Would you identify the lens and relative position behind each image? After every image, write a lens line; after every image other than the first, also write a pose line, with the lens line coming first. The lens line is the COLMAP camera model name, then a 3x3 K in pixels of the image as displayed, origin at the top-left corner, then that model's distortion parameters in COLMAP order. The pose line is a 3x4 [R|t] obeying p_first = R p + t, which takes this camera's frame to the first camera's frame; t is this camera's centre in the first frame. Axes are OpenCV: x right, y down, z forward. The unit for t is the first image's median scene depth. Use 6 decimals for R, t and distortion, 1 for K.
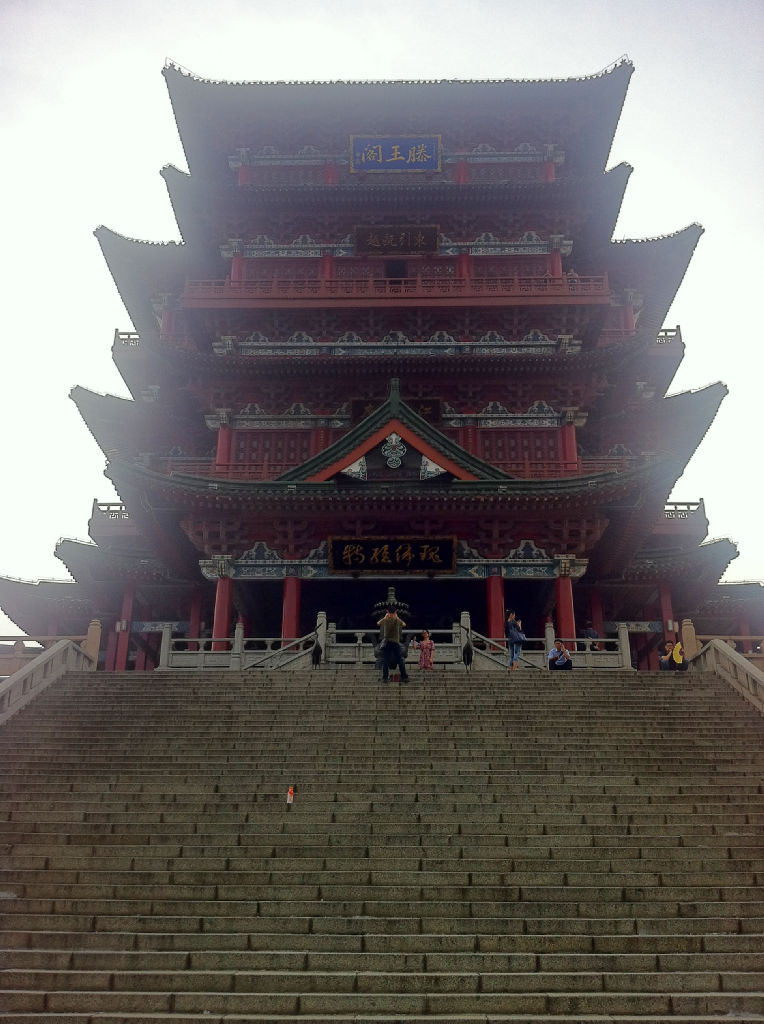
lens RADIAL K [[1016.1, 0, 382.0], [0, 1016.1, 512.0], [0, 0, 1]] dist [0.042853, -0.018685]
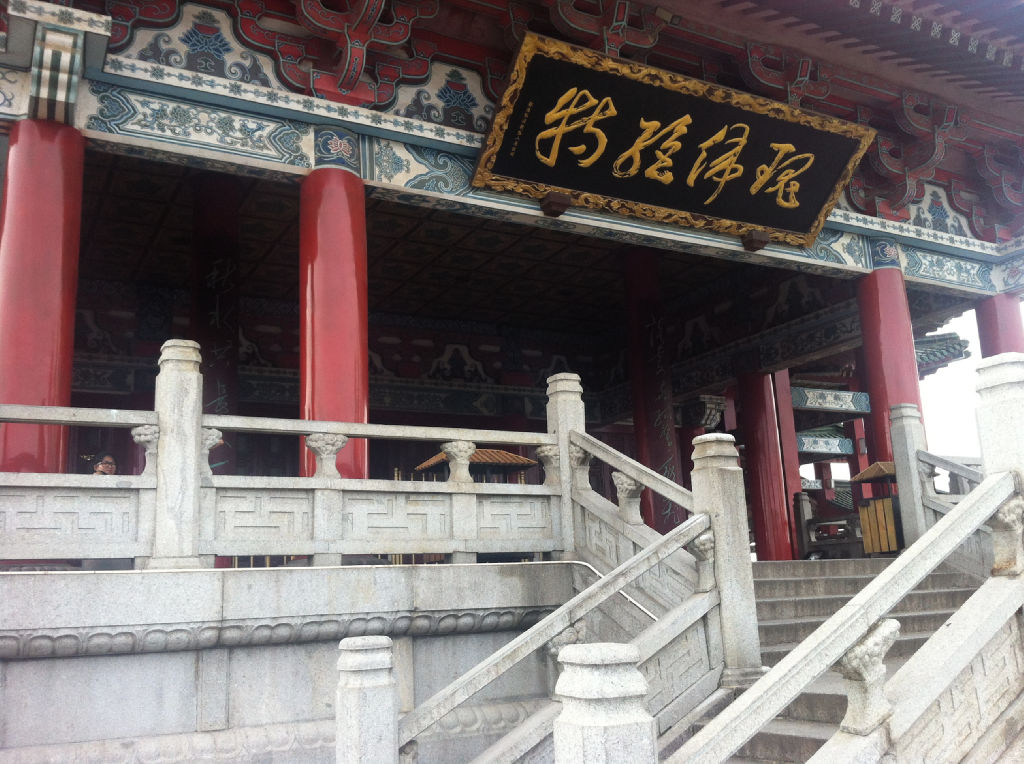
lens RADIAL K [[1016.1, 0, 512.0], [0, 1016.1, 382.0], [0, 0, 1]] dist [0.042853, -0.018685]
pose [[0.856435, 0.071957, 0.511216, -0.179068], [-0.153617, 0.980904, 0.119284, 0.078387], [-0.492871, -0.180690, 0.851134, 0.751719]]
